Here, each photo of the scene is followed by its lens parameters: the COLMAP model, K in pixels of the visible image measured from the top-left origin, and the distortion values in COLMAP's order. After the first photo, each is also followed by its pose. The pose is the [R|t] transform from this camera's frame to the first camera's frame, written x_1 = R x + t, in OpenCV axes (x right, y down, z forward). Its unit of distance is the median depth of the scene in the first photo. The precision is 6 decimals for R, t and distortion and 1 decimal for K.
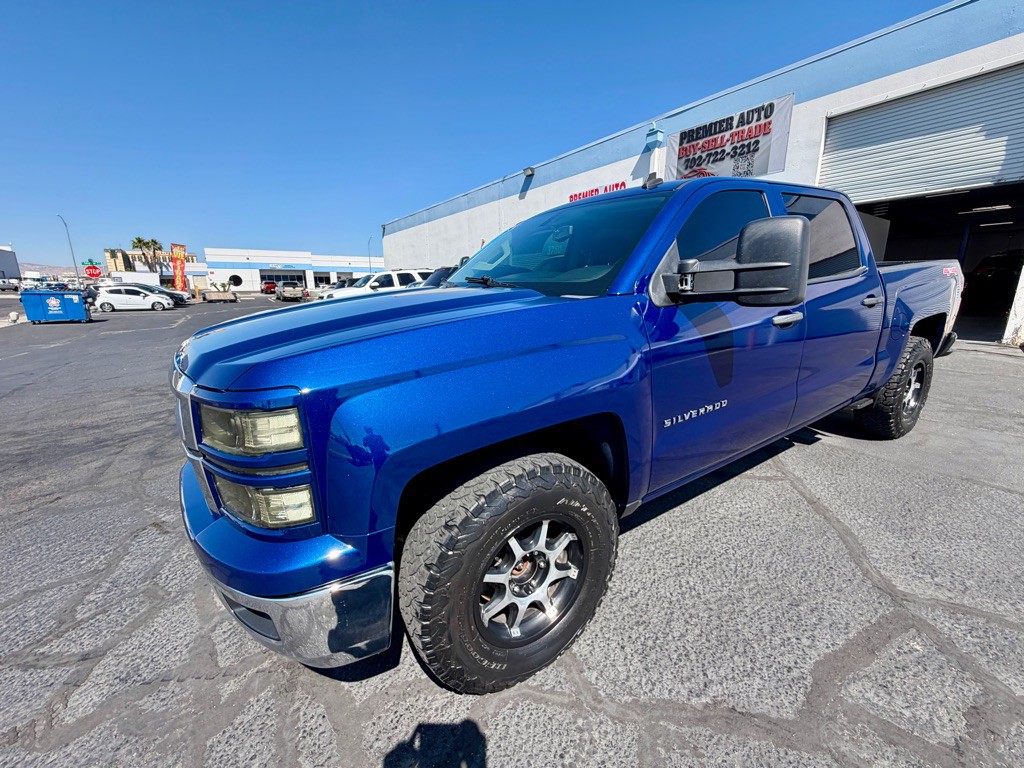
lens RADIAL K [[408.8, 0, 509.6], [0, 408.8, 383.2], [0, 0, 1]] dist [-0.000002, 0.000253]
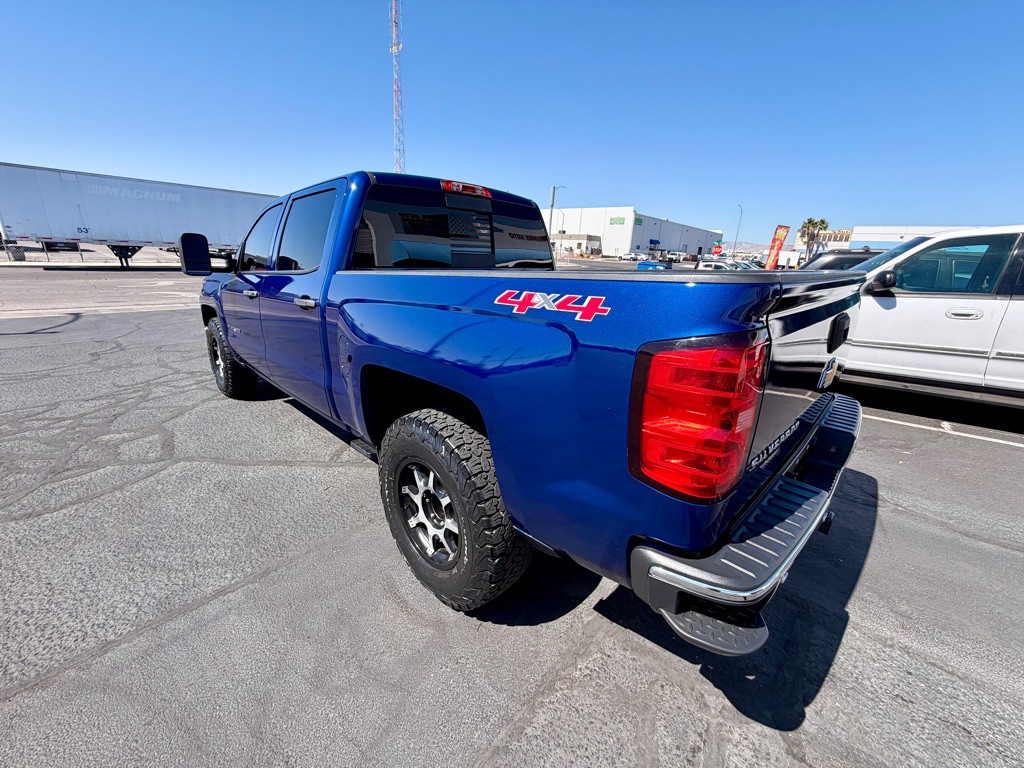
lens RADIAL K [[408.8, 0, 511.3], [0, 408.8, 385.7], [0, 0, 1]] dist [-0.000002, 0.000253]
pose [[0.224232, 0.322312, -0.919693, 0.470831], [-0.273614, 0.926587, 0.258017, -0.097823], [0.935337, 0.193785, 0.295960, 0.300622]]
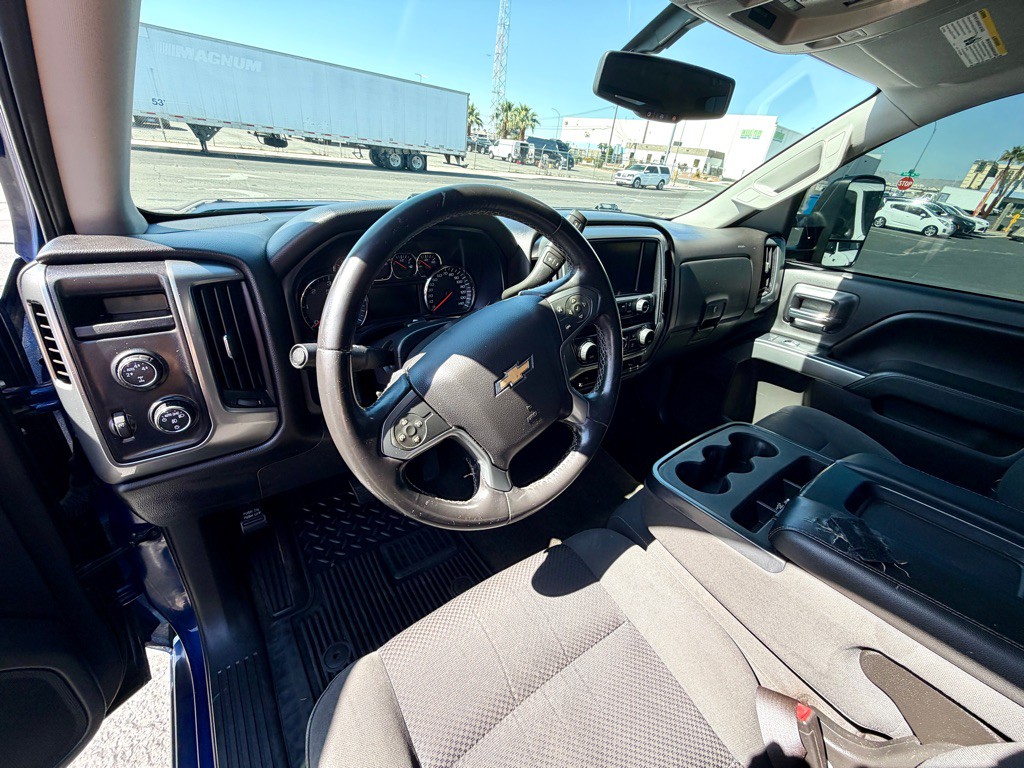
lens RADIAL K [[408.8, 0, 509.4], [0, 408.8, 385.0], [0, 0, 1]] dist [-0.000002, 0.000253]
pose [[0.024735, 0.506897, -0.861652, 0.104599], [-0.340636, 0.814610, 0.469444, -0.061327], [0.939870, 0.281898, 0.192817, 0.201177]]
